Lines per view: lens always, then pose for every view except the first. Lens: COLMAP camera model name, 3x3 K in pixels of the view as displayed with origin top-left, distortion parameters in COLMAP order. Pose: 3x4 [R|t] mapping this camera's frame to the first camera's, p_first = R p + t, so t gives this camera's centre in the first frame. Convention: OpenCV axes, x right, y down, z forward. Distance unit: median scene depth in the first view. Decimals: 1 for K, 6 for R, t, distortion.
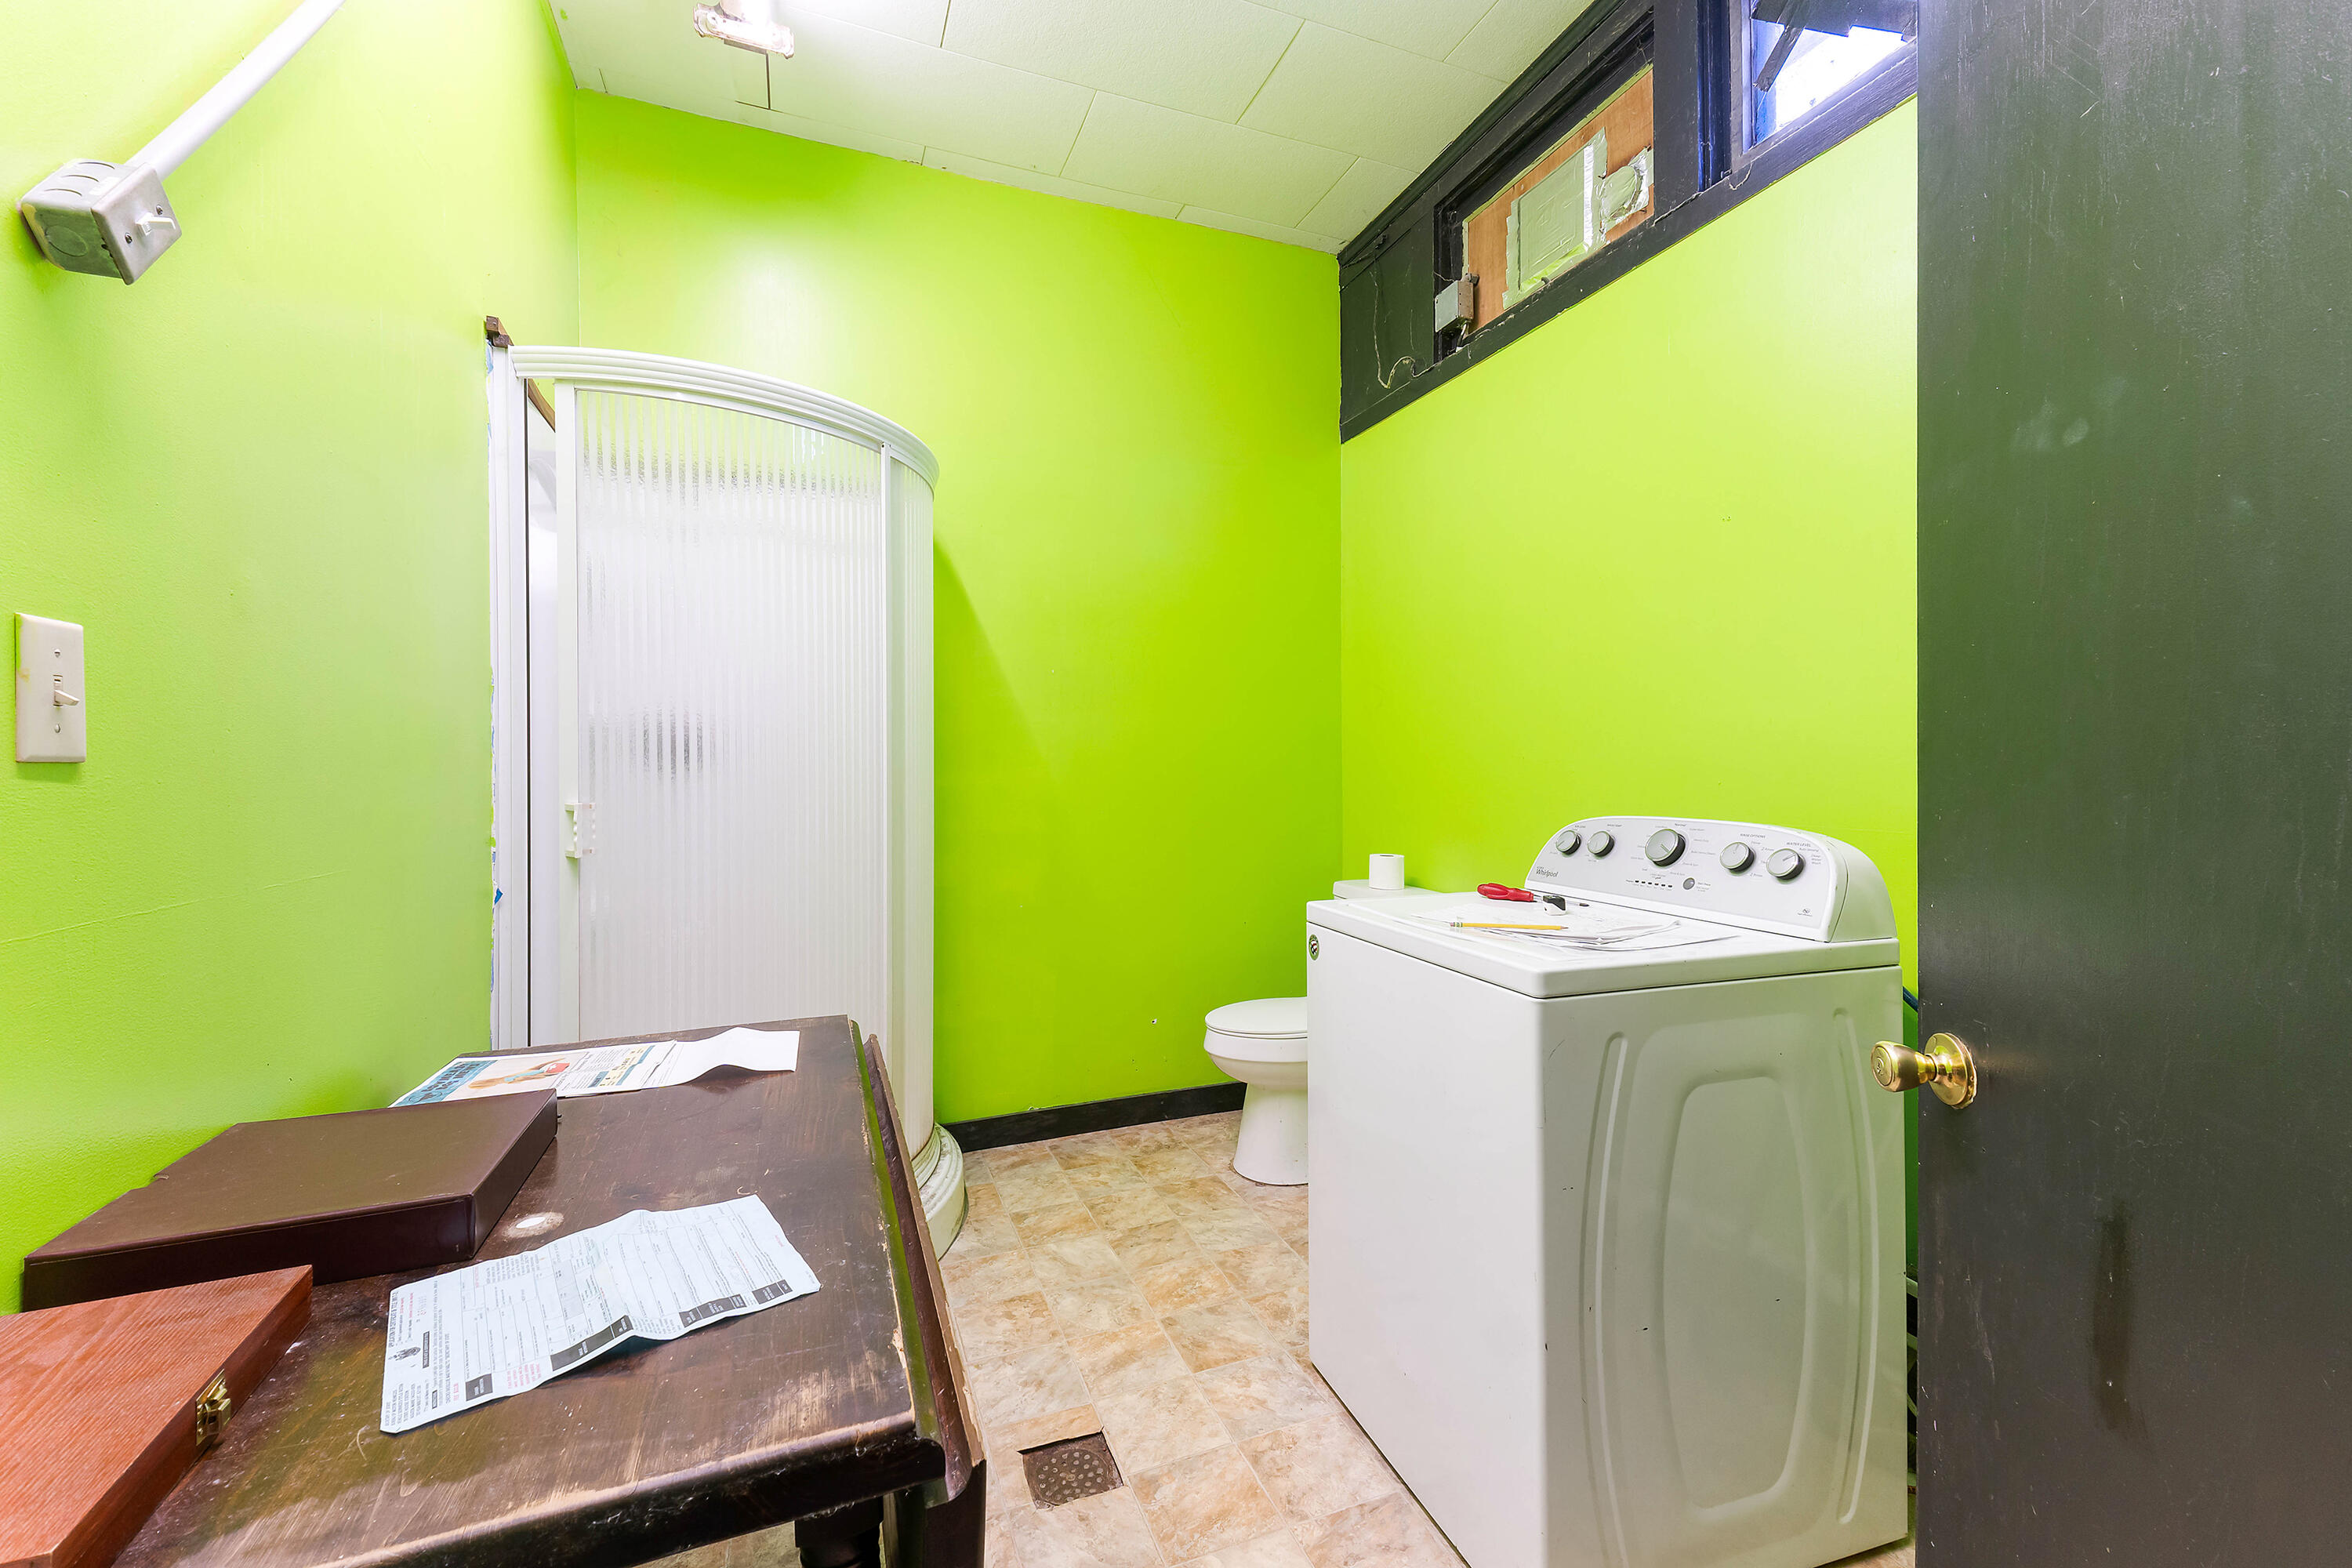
lens RADIAL K [[977.0, 0, 1175.1], [0, 977.0, 770.5], [0, 0, 1]] dist [0.027179, -0.005627]
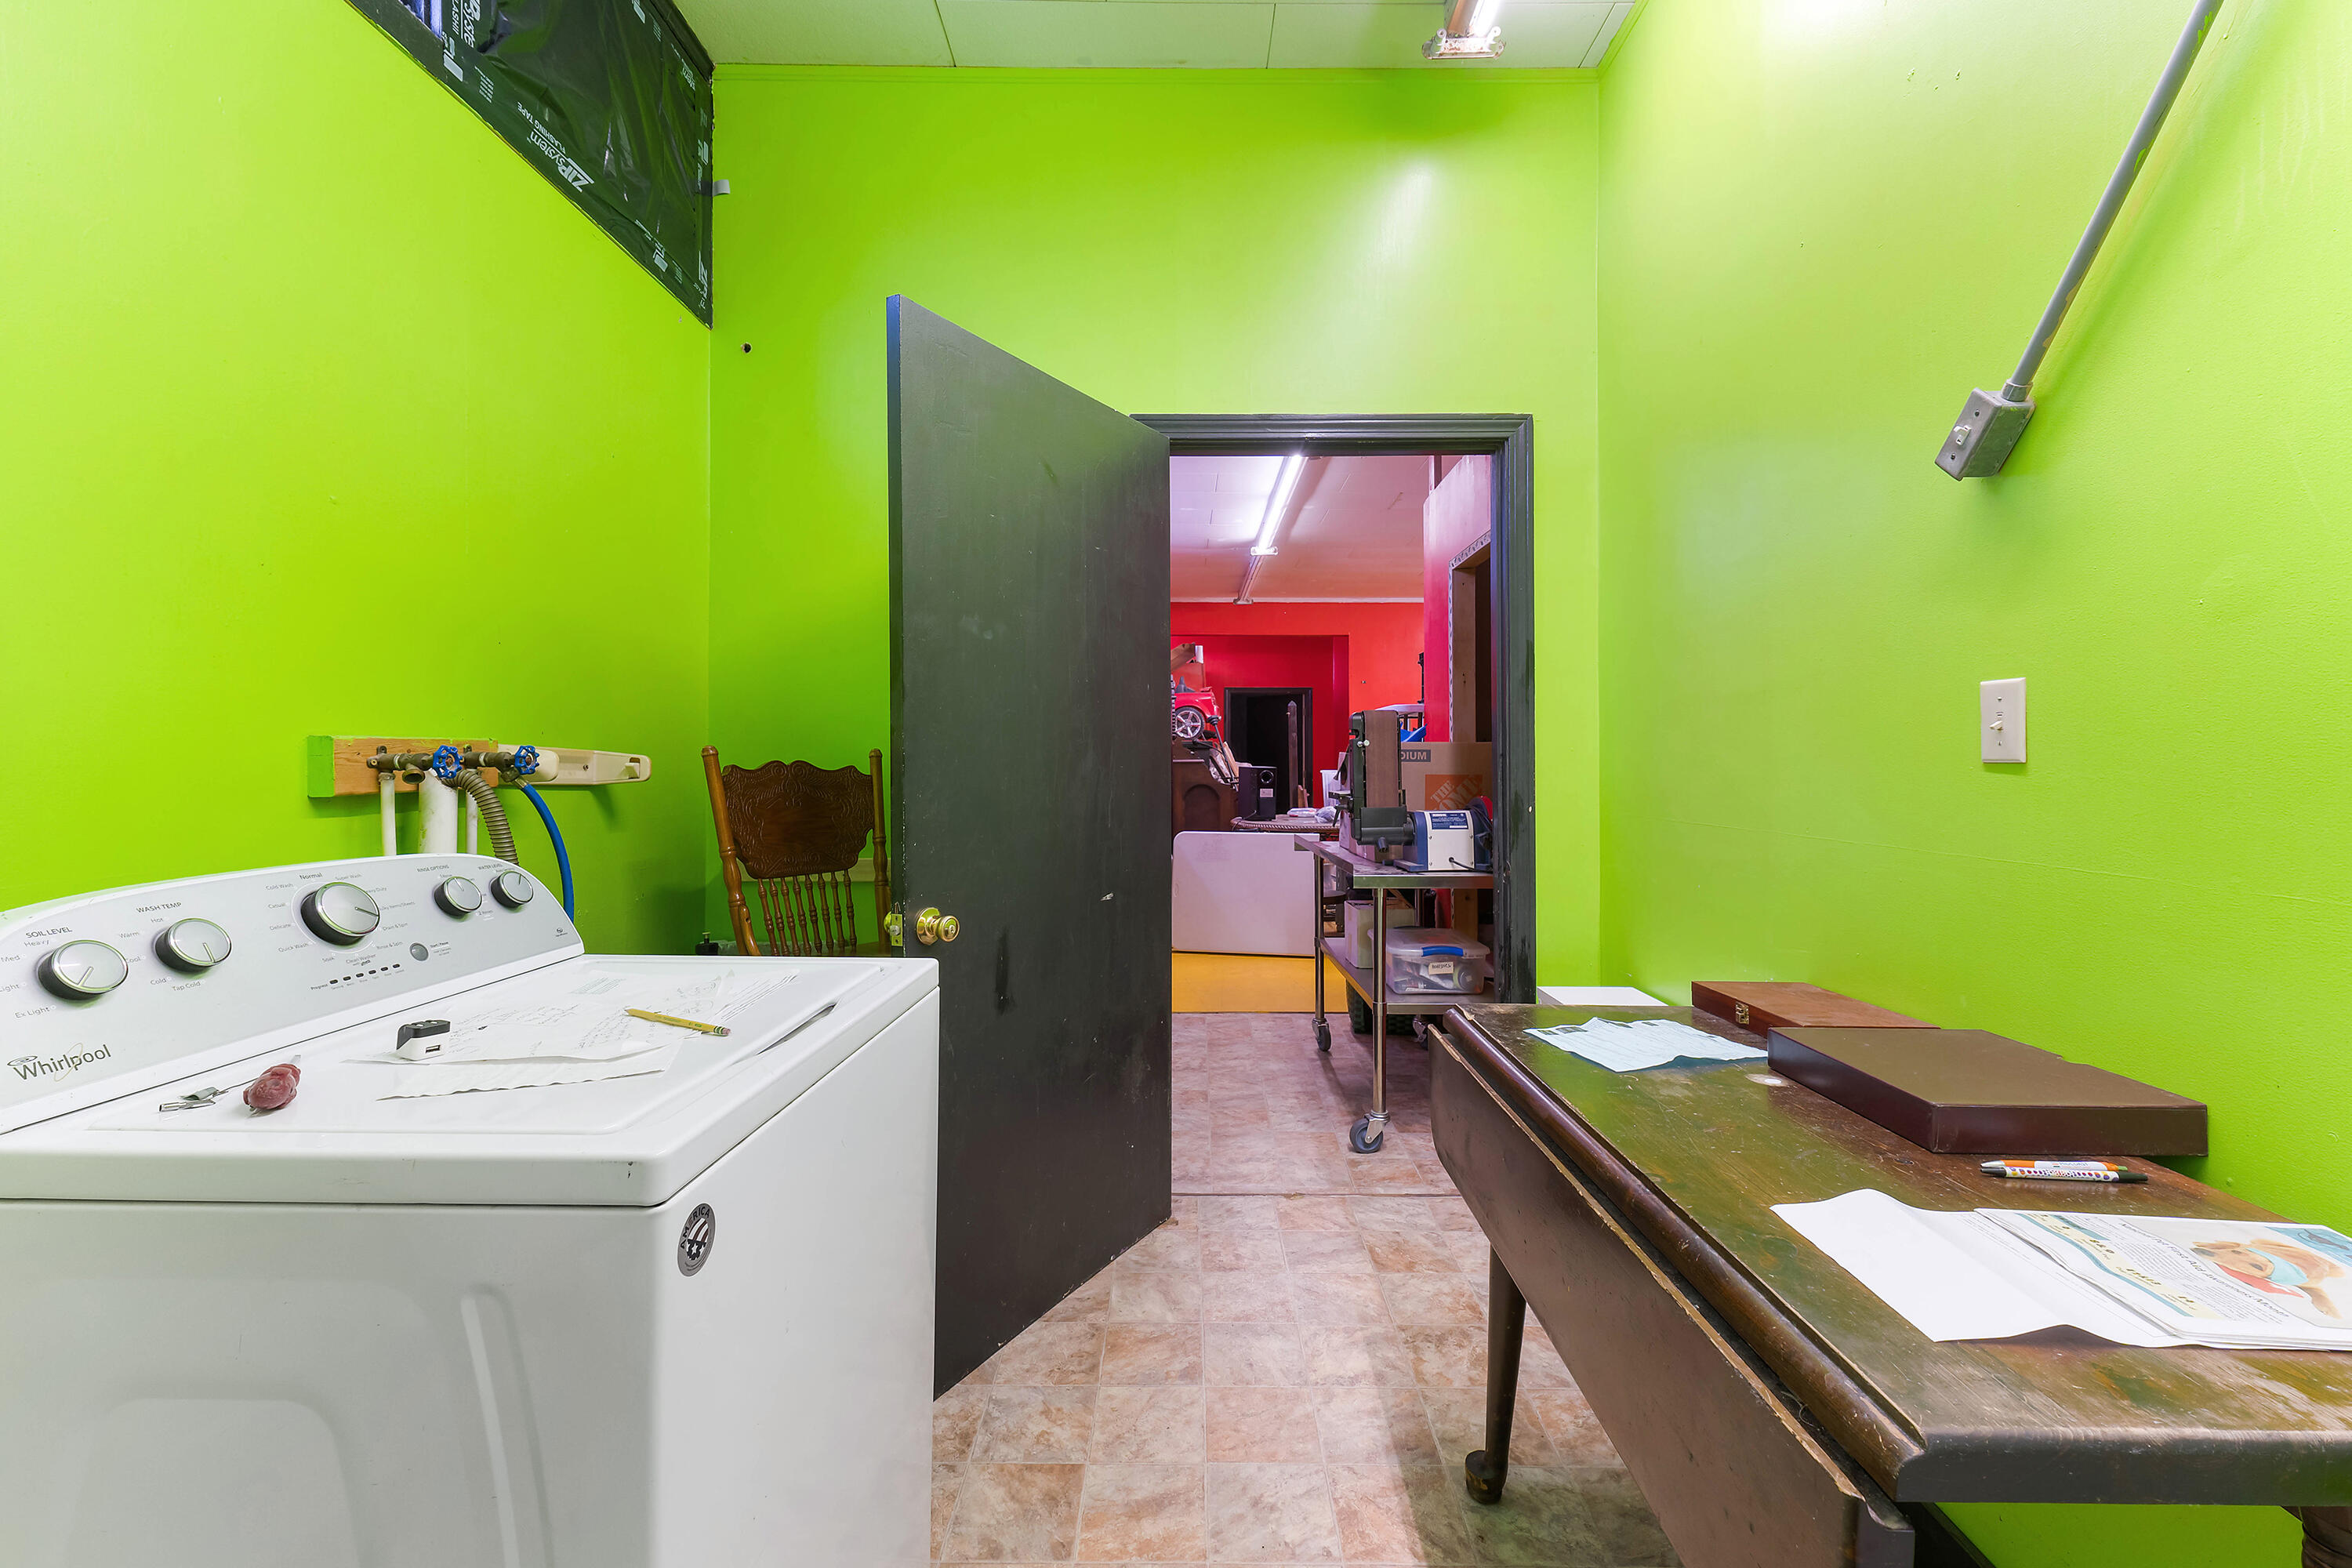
lens RADIAL K [[977.0, 0, 1177.2], [0, 977.0, 771.9], [0, 0, 1]] dist [0.027179, -0.005627]
pose [[-0.931839, -0.000520, 0.362872, -0.386681], [0.003849, 0.999929, 0.011317, -0.012186], [-0.362852, 0.011942, -0.931770, 1.831203]]
